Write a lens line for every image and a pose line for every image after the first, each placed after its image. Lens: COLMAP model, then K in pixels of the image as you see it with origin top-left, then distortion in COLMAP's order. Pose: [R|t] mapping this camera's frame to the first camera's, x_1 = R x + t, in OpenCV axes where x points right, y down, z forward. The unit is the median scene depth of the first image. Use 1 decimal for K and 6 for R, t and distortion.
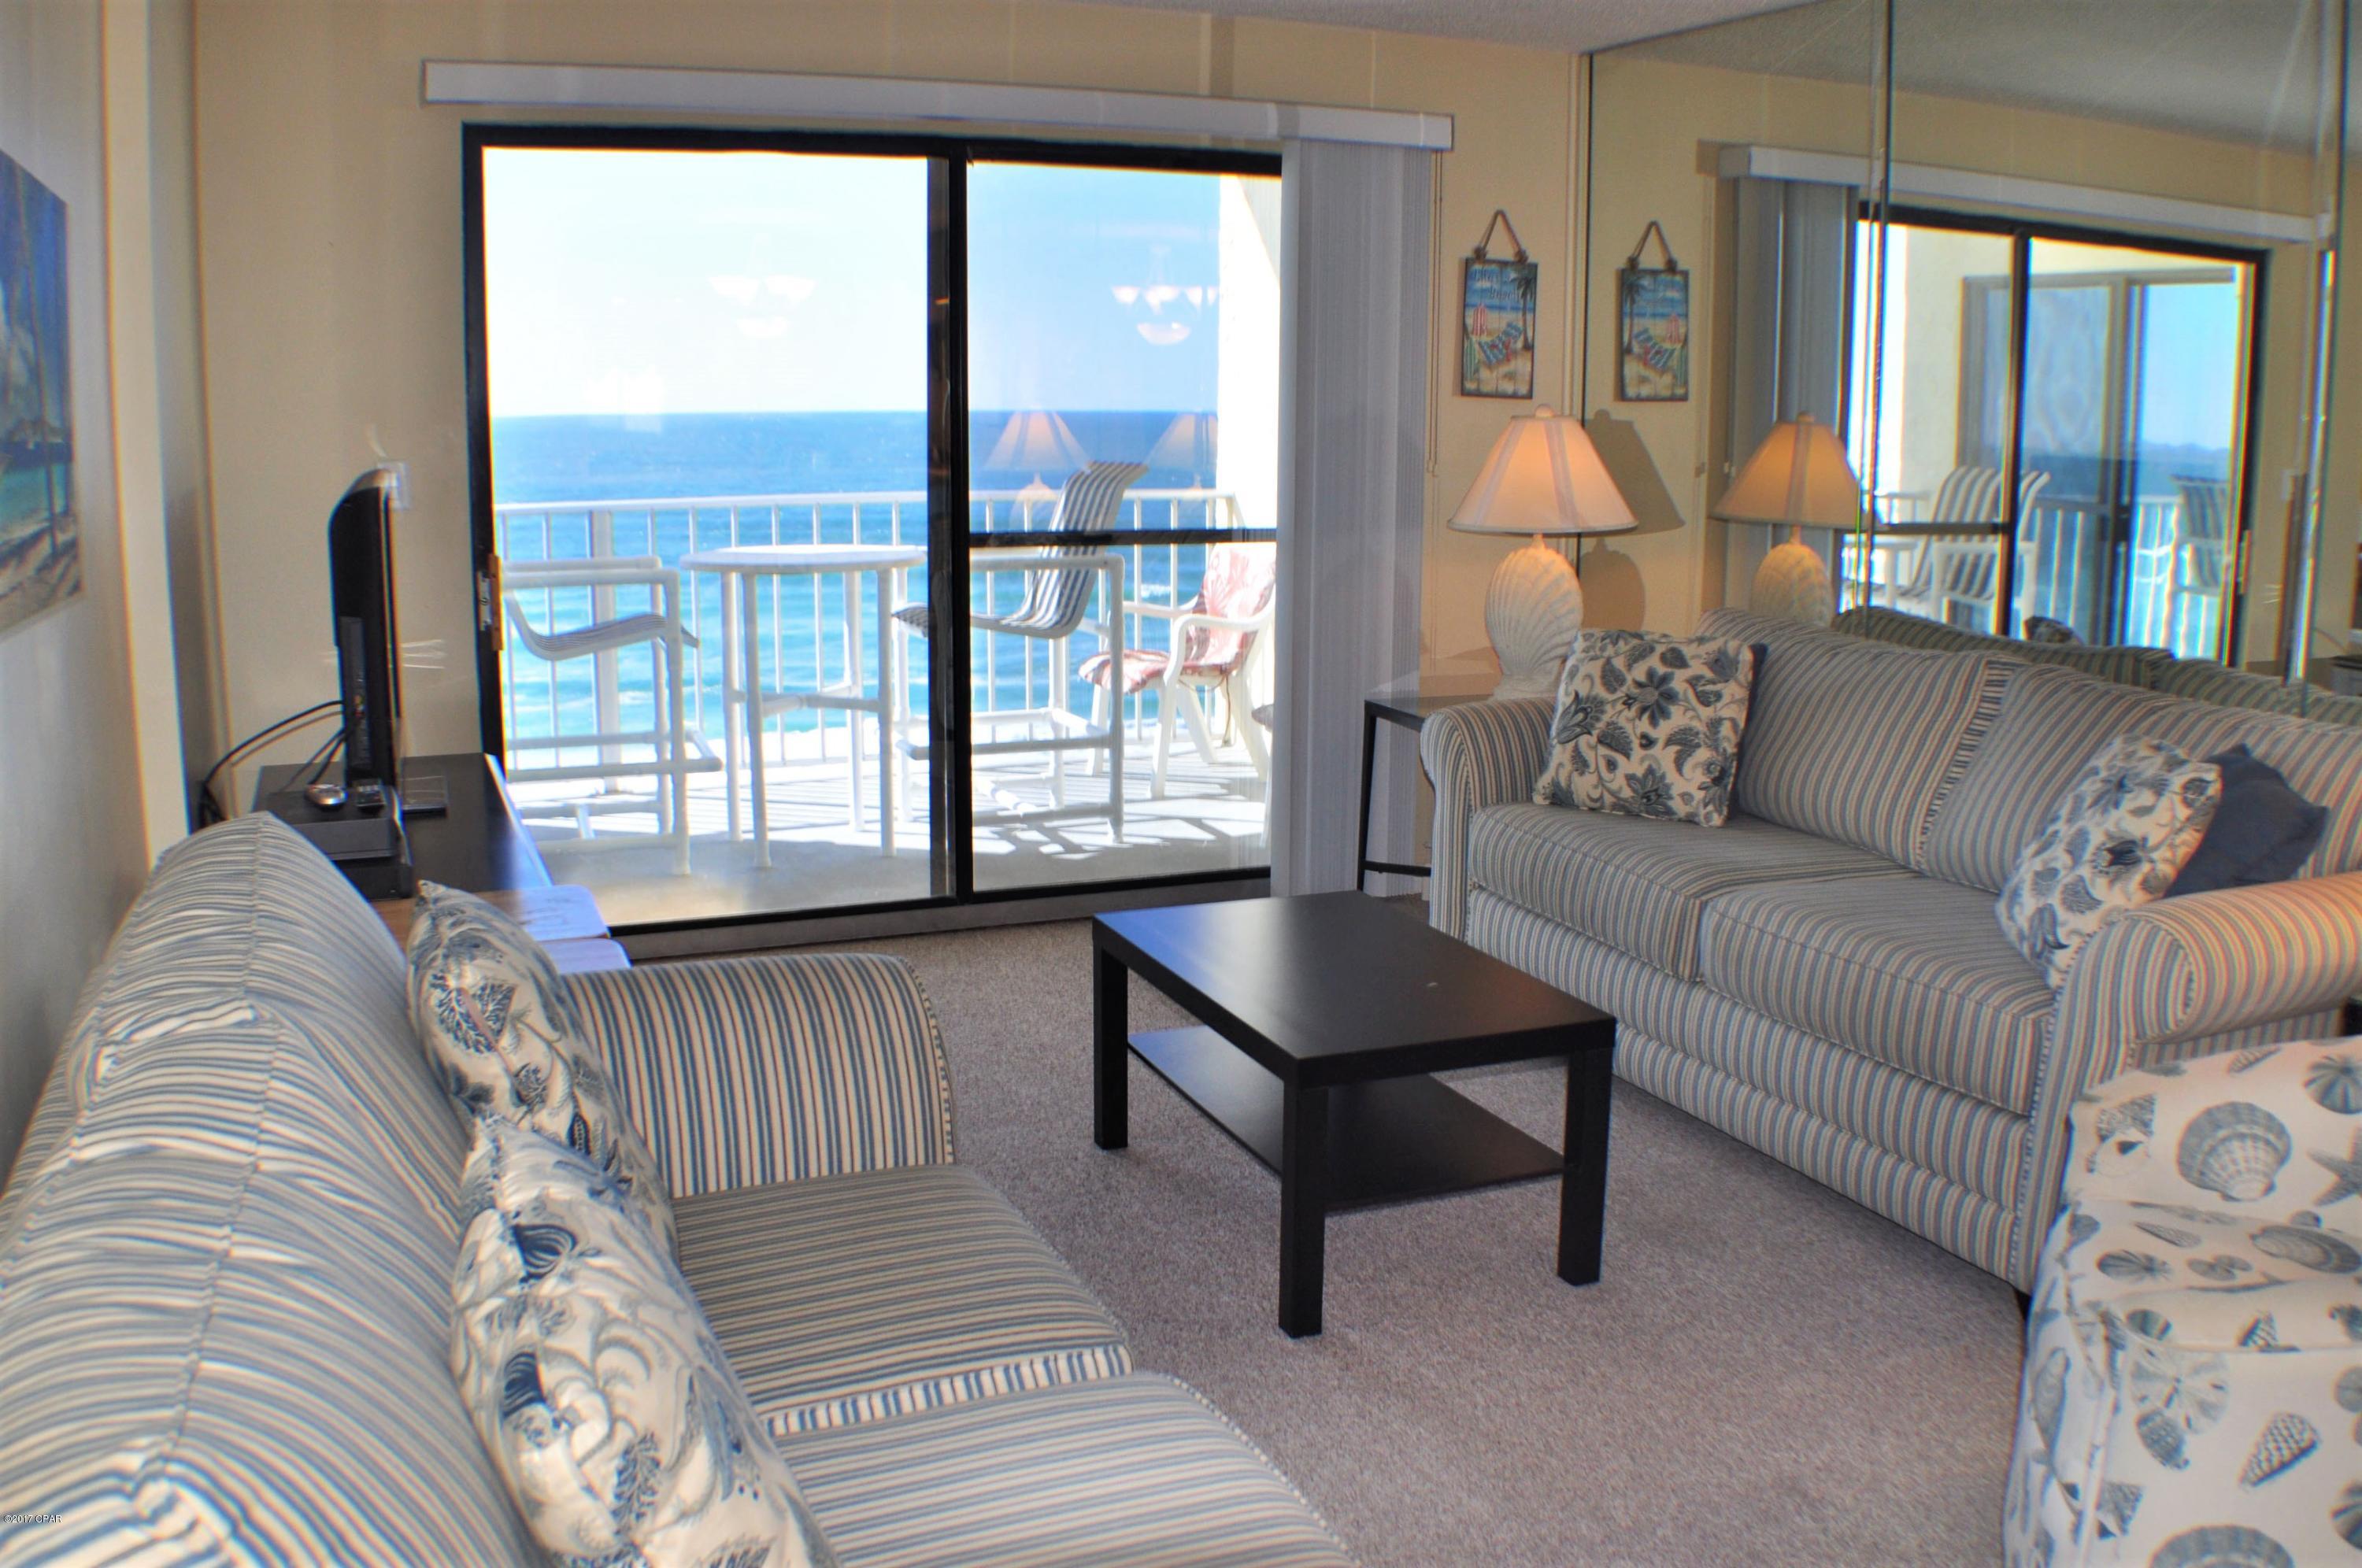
lens RADIAL K [[2025.2, 0, 1181.0], [0, 2025.2, 784.0], [0, 0, 1]] dist [-0.180321, 0.001596]
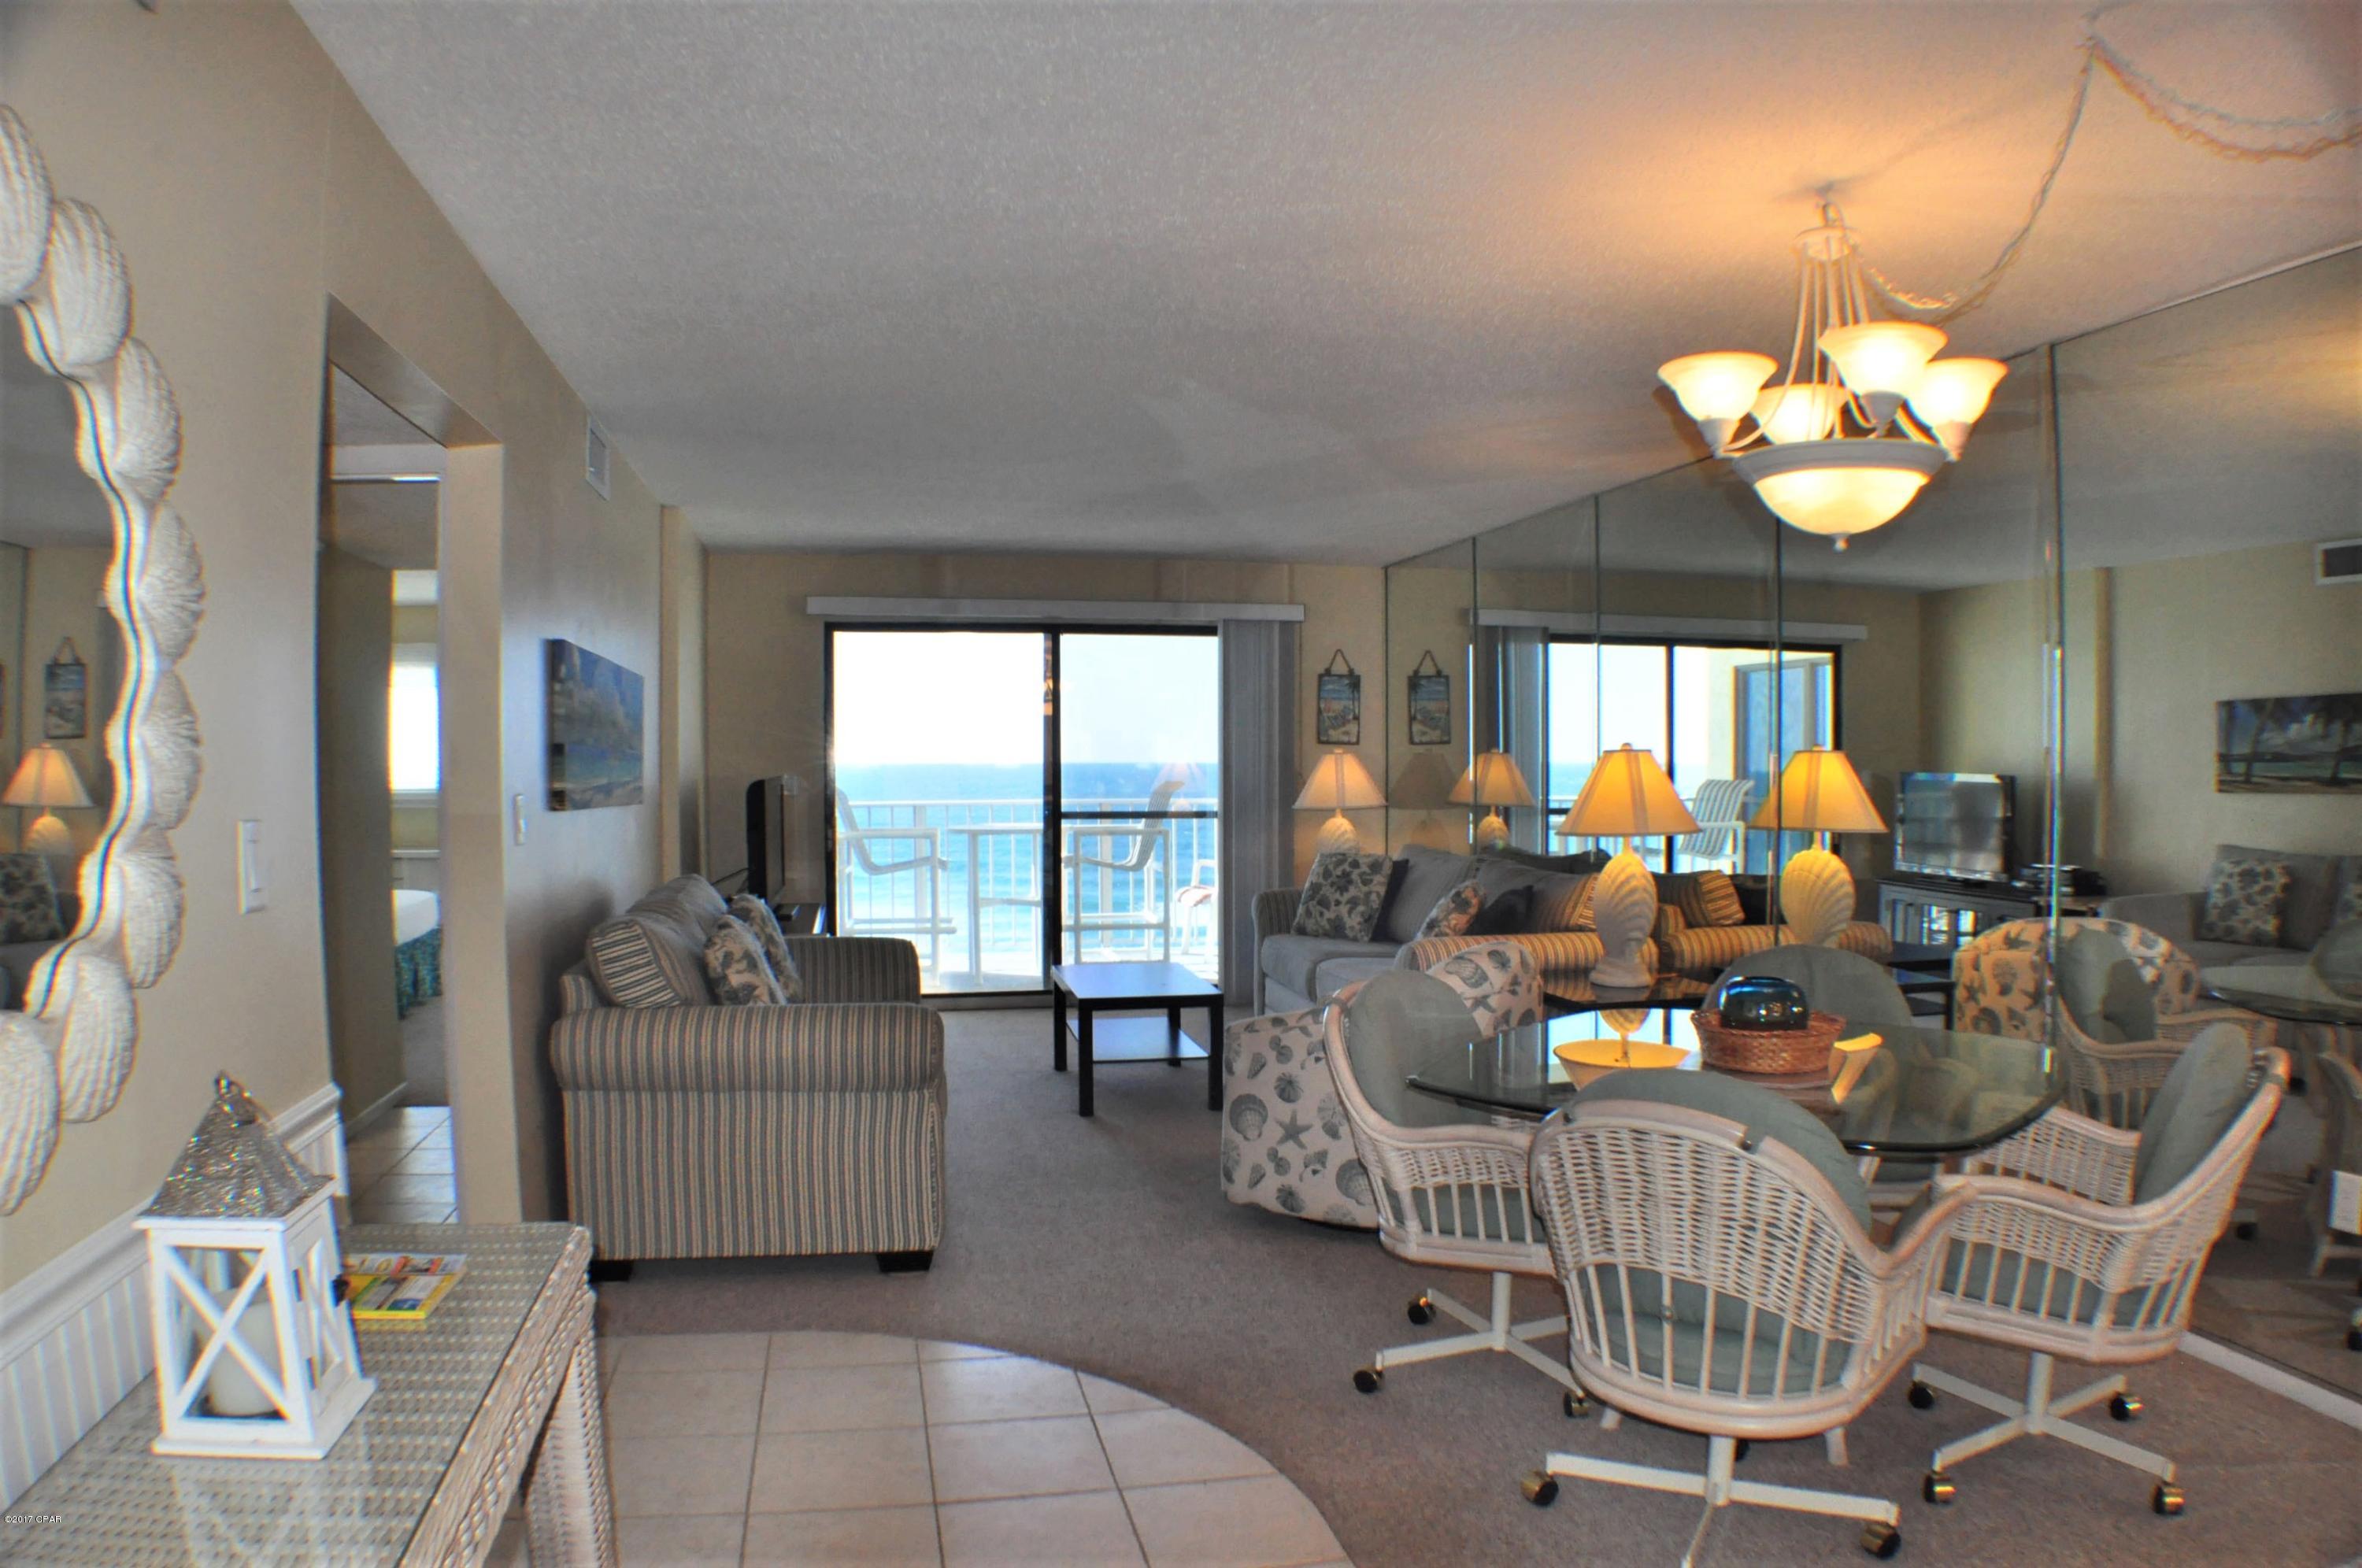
lens RADIAL K [[1506.0, 0, 1181.0], [0, 1506.0, 784.0], [0, 0, 1]] dist [-0.221861, 0.067466]
pose [[0.984350, -0.004598, -0.176162, 0.267905], [-0.024809, 0.986088, -0.164365, 0.091684], [0.174467, 0.166163, 0.970542, -0.450105]]
